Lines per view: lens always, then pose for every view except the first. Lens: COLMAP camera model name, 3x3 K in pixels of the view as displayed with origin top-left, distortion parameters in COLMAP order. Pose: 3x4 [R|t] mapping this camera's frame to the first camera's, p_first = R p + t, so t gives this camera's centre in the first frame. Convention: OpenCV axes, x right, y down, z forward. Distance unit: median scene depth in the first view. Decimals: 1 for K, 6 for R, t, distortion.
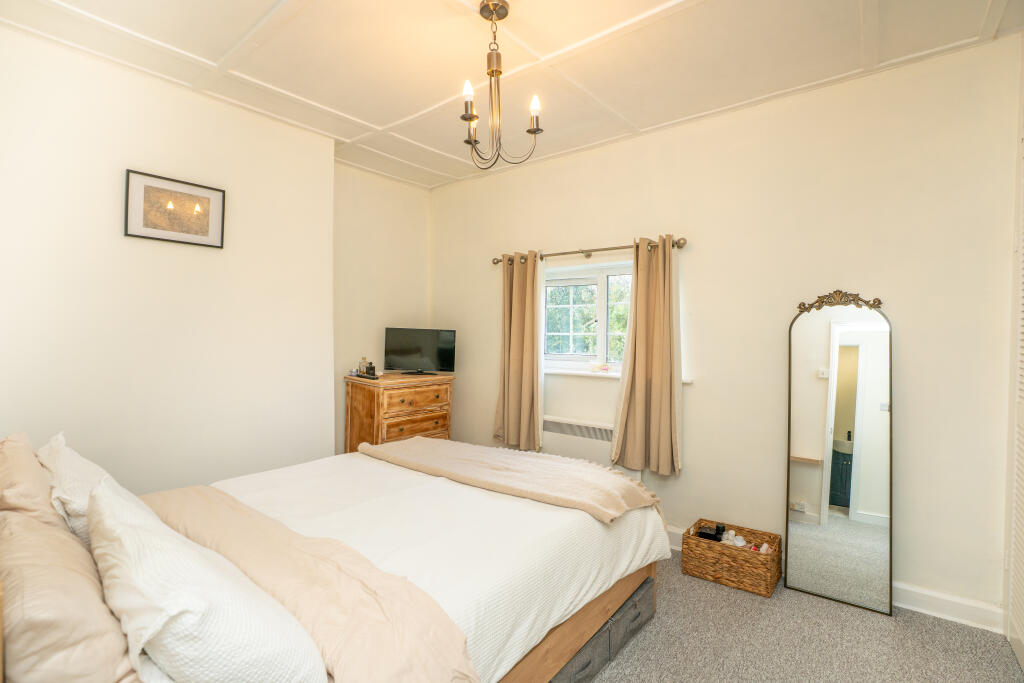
lens RADIAL K [[493.0, 0, 510.6], [0, 493.0, 338.3], [0, 0, 1]] dist [-0.000035, 0.000780]
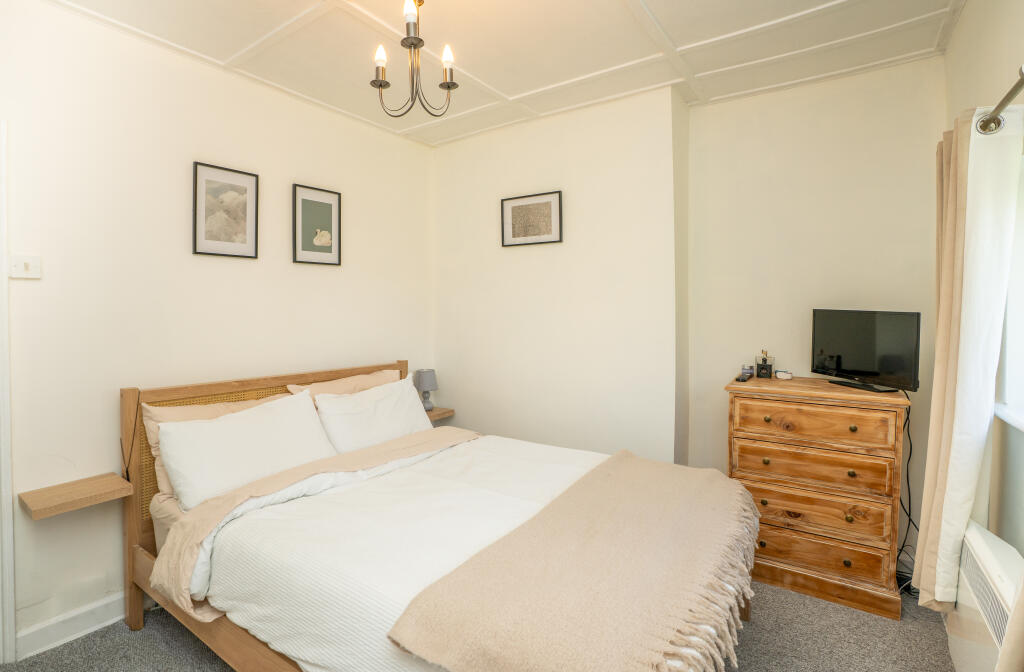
lens RADIAL K [[499.2, 0, 515.1], [0, 499.2, 311.2], [0, 0, 1]] dist [-0.002696, 0.000014]
pose [[0.089211, 0.005424, -0.995998, 0.419282], [-0.005255, 0.999974, 0.004975, -0.020802], [0.995999, 0.004791, 0.089237, 0.596215]]
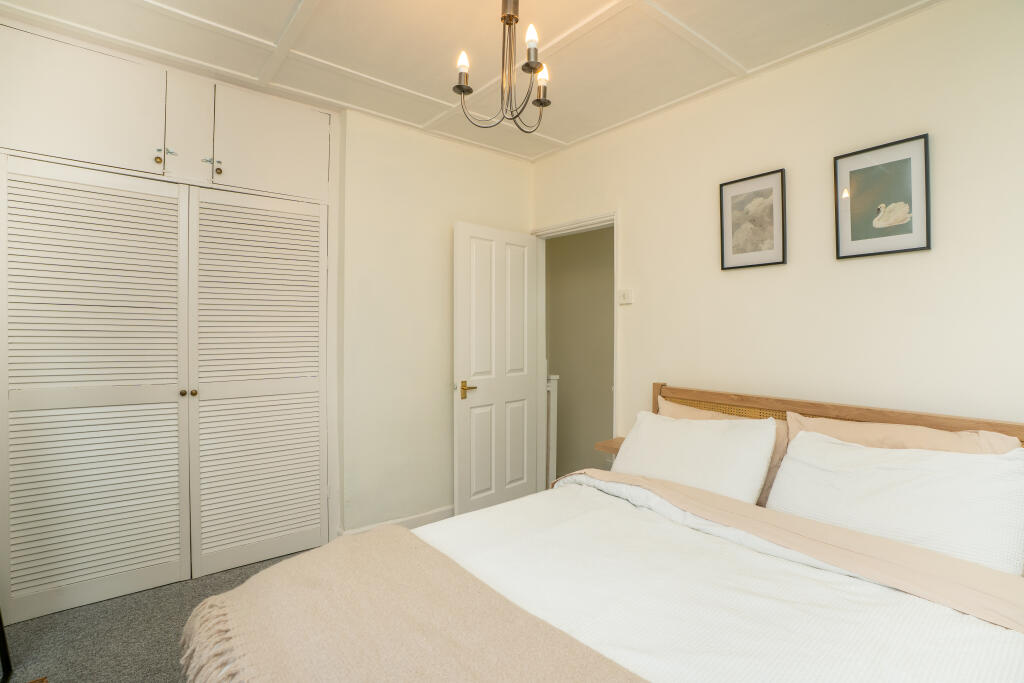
lens RADIAL K [[493.0, 0, 511.2], [0, 493.0, 335.6], [0, 0, 1]] dist [-0.000035, 0.000780]
pose [[-0.982841, -0.007039, 0.184319, 0.026069], [-0.005406, 0.999942, 0.009361, -0.007809], [-0.184374, 0.008204, -0.982822, 0.876010]]
